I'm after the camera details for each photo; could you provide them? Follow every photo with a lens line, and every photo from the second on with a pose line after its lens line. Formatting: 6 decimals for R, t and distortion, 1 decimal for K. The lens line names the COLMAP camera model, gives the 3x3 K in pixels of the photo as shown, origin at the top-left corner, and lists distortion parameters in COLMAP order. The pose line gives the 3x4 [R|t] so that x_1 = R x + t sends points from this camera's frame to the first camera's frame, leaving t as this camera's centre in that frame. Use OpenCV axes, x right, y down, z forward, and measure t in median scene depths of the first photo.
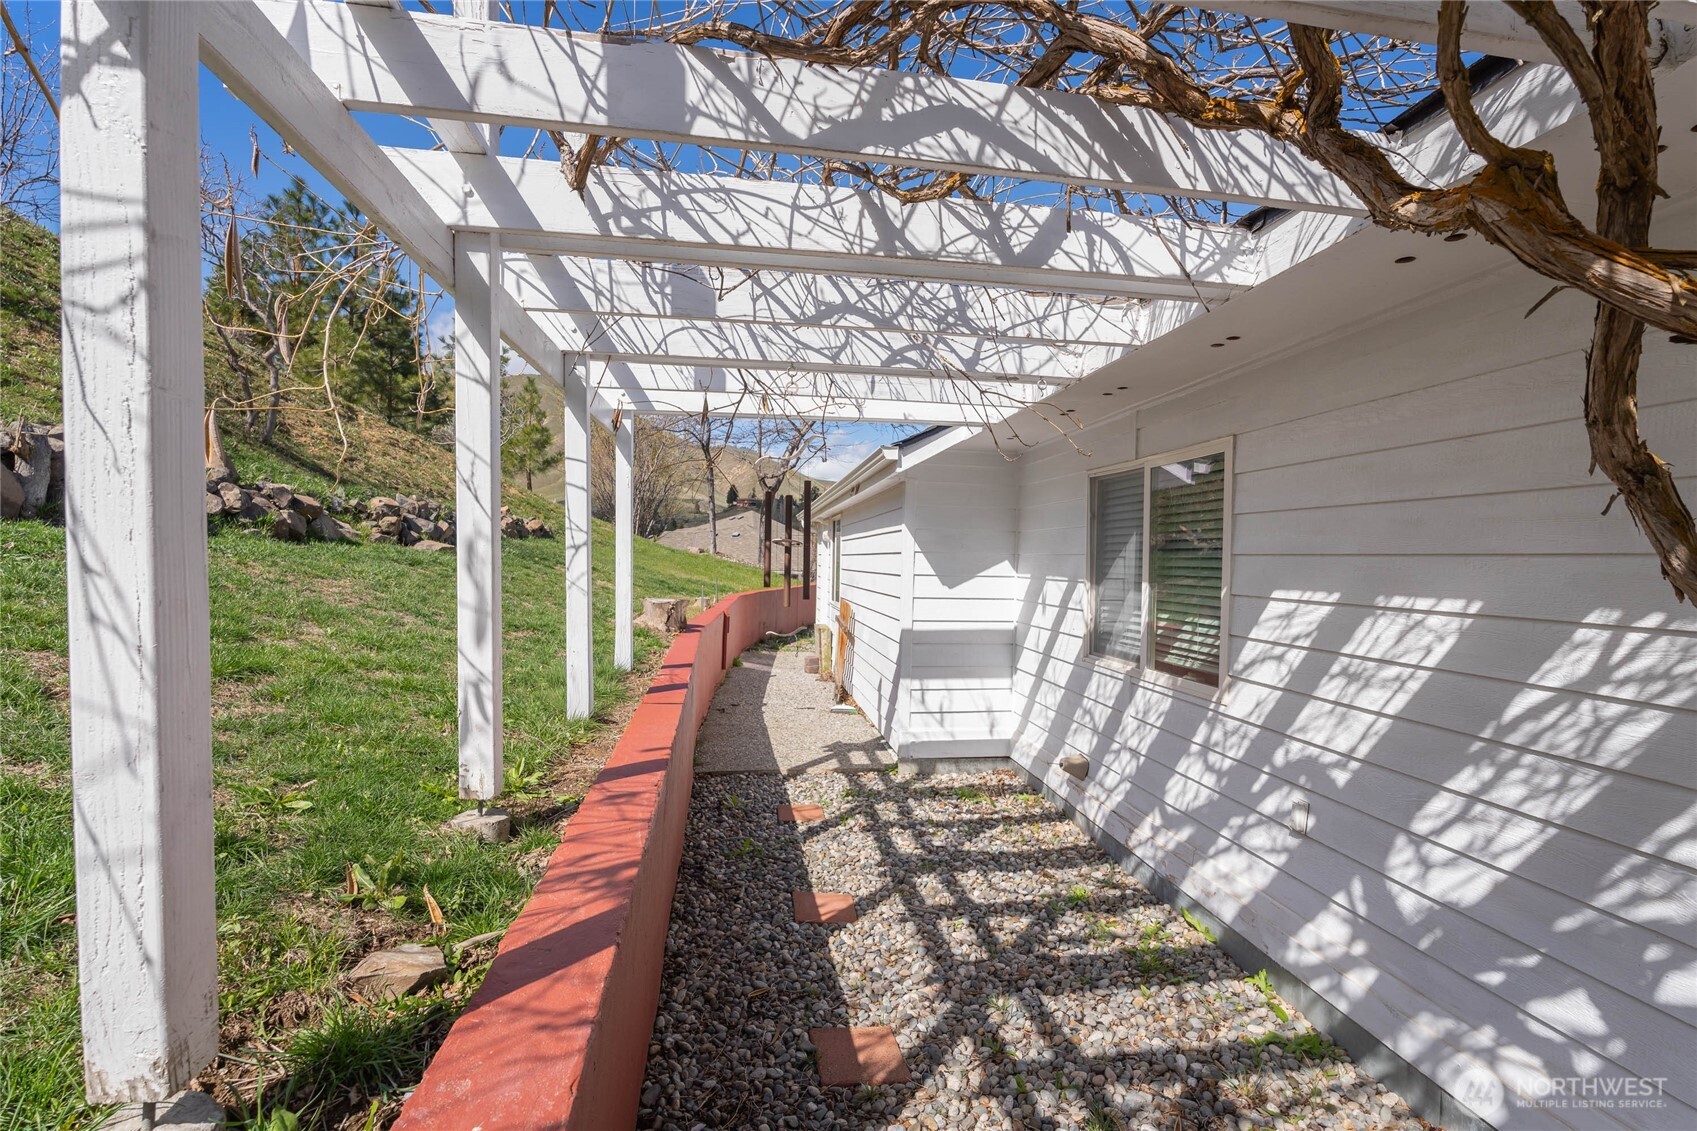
lens RADIAL K [[780.5, 0, 865.9], [0, 780.5, 569.5], [0, 0, 1]] dist [-0.031121, -0.000029]
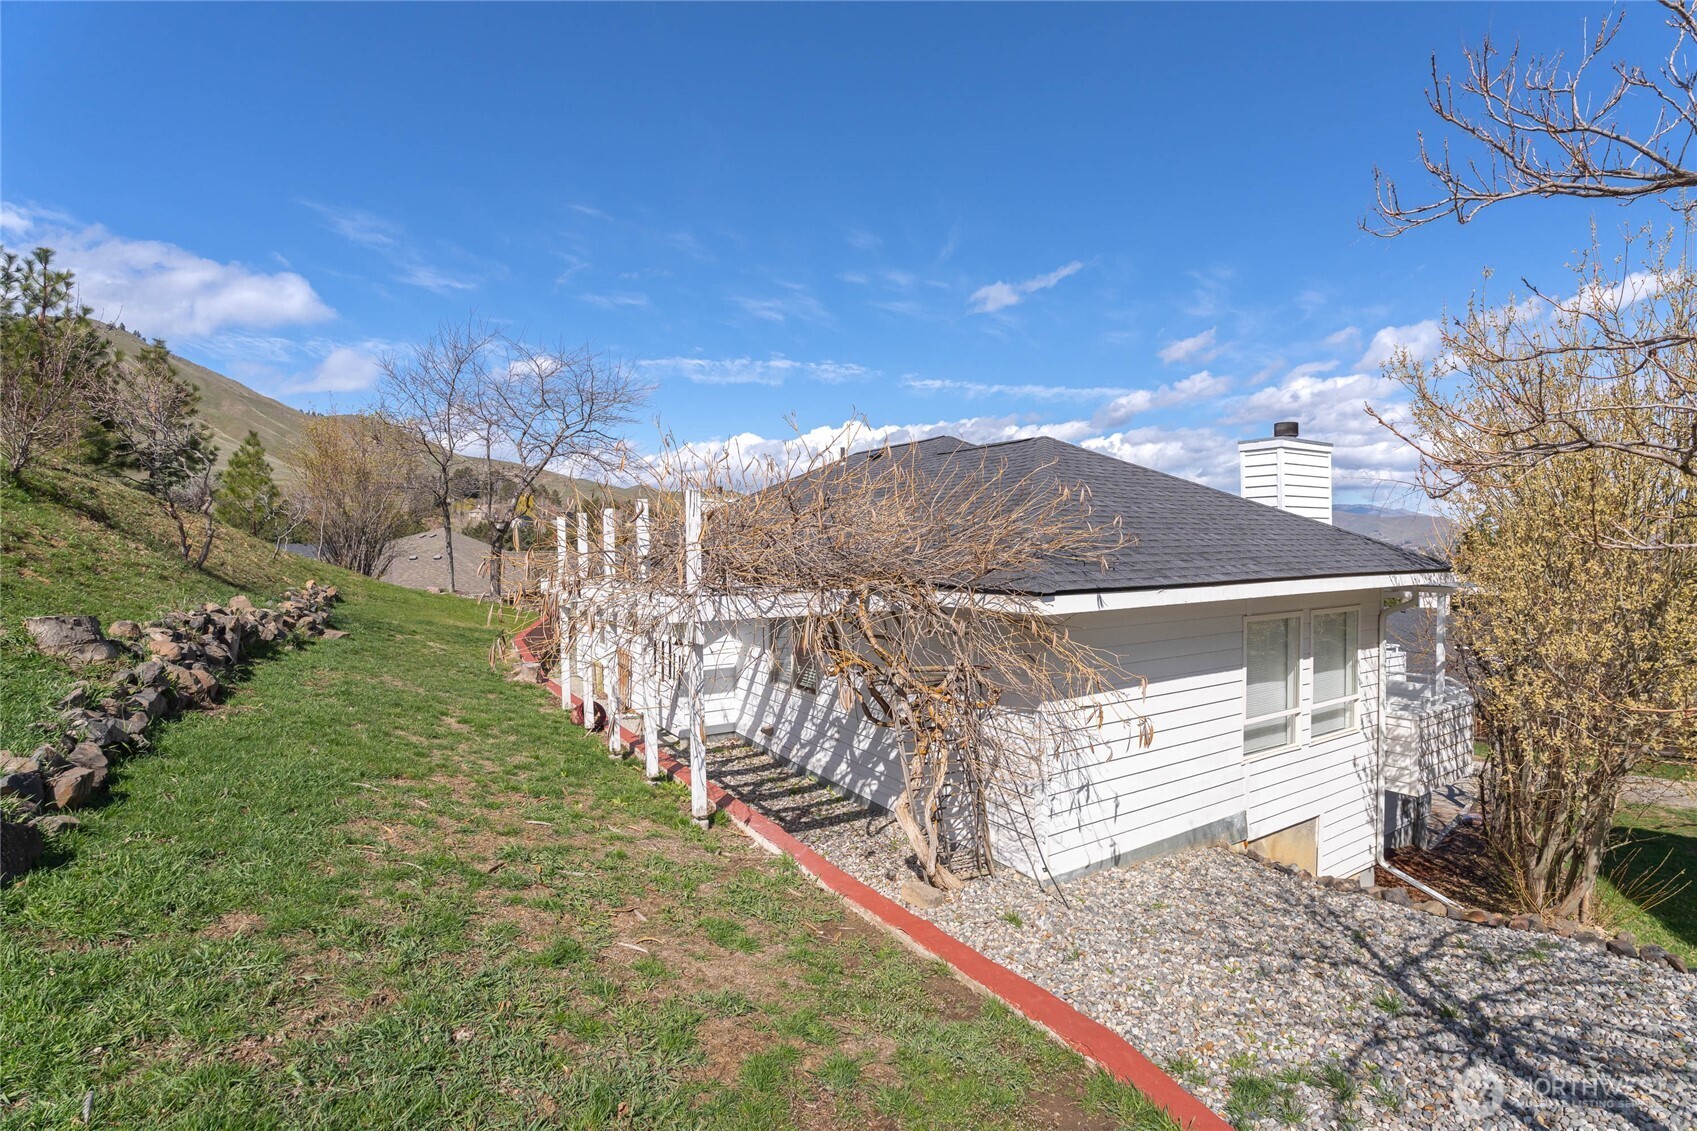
lens RADIAL K [[780.5, 0, 855.2], [0, 780.5, 574.9], [0, 0, 1]] dist [-0.031121, -0.000029]
pose [[0.925723, -0.033740, 0.376694, -0.413788], [0.026951, 0.999366, 0.023281, -0.307468], [-0.377241, -0.011400, 0.926045, -1.485194]]
